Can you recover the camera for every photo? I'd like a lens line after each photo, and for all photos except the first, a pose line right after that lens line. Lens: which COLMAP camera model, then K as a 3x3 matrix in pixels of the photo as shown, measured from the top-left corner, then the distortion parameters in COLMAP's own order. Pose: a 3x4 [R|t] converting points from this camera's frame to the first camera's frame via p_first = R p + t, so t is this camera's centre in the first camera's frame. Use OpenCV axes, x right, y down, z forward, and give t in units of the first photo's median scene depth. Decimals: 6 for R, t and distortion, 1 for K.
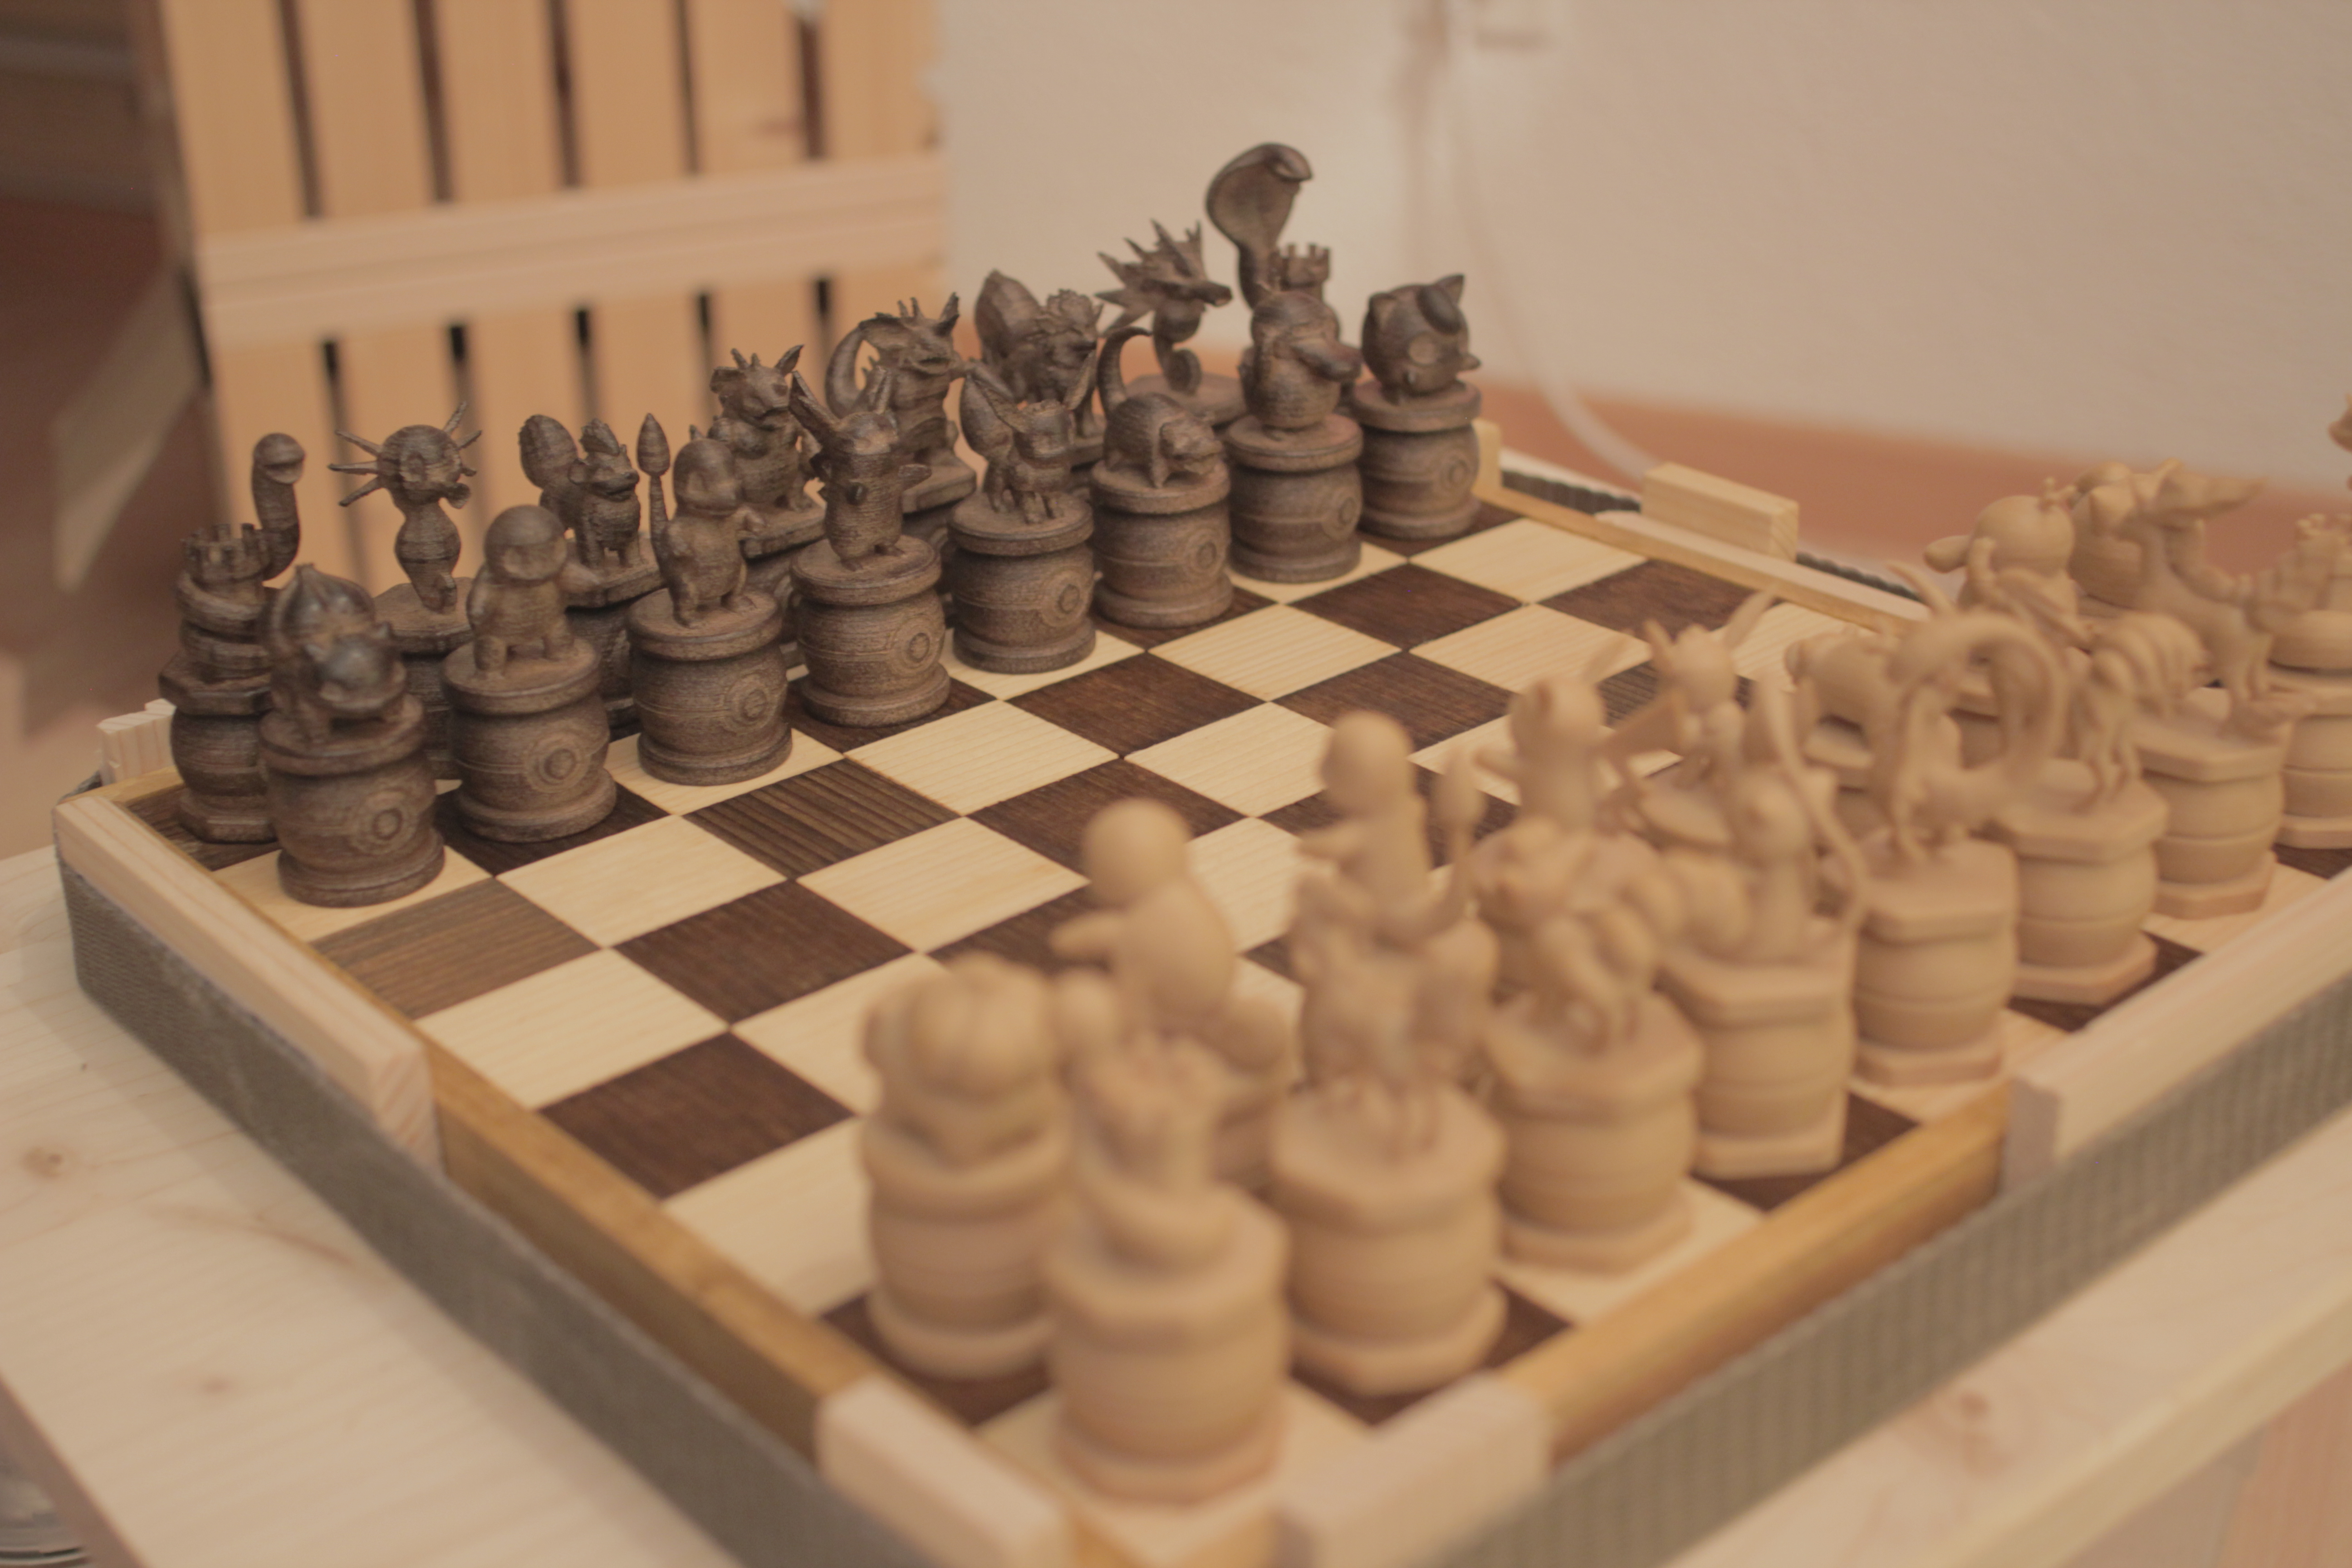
lens RADIAL K [[3173.8, 0, 1176.0], [0, 3173.8, 784.0], [0, 0, 1]] dist [-0.090918, 0.071531]
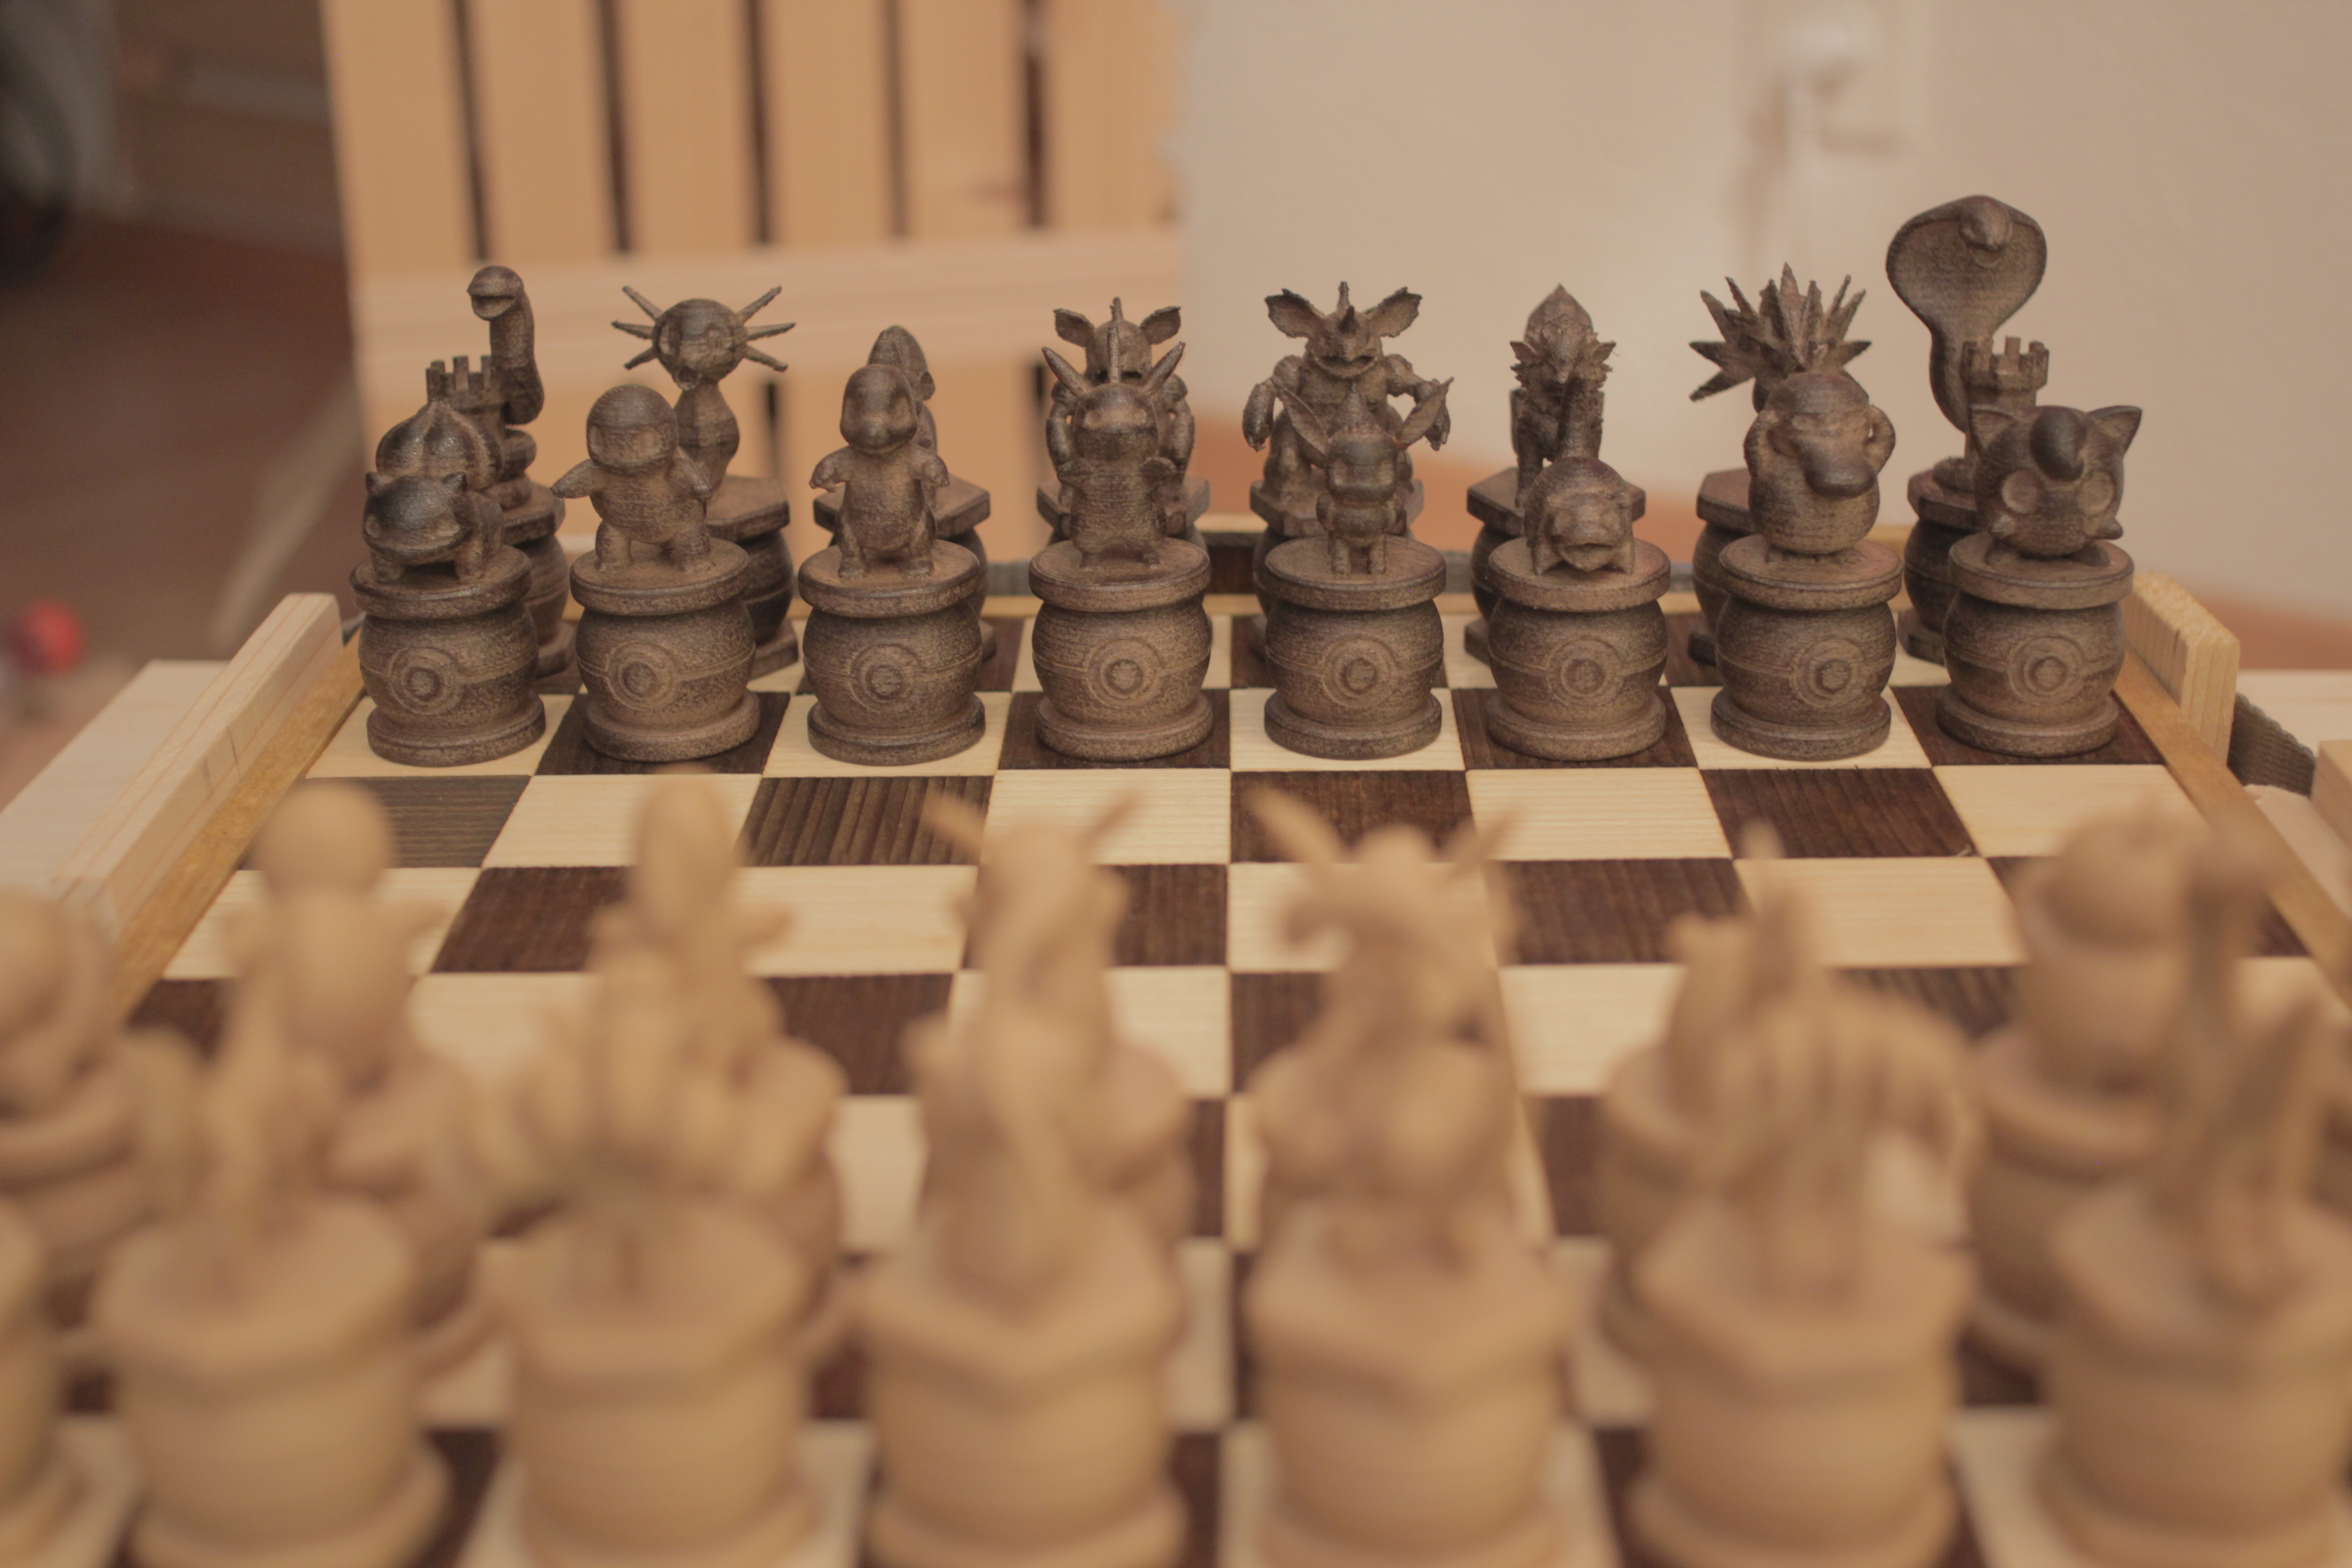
lens RADIAL K [[3173.8, 0, 1176.0], [0, 3173.8, 784.0], [0, 0, 1]] dist [-0.090918, 0.071531]
pose [[0.721719, 0.330298, -0.608297, 0.414148], [-0.277367, 0.943166, 0.183043, -0.157870], [0.634184, 0.036616, 0.772315, 0.285387]]
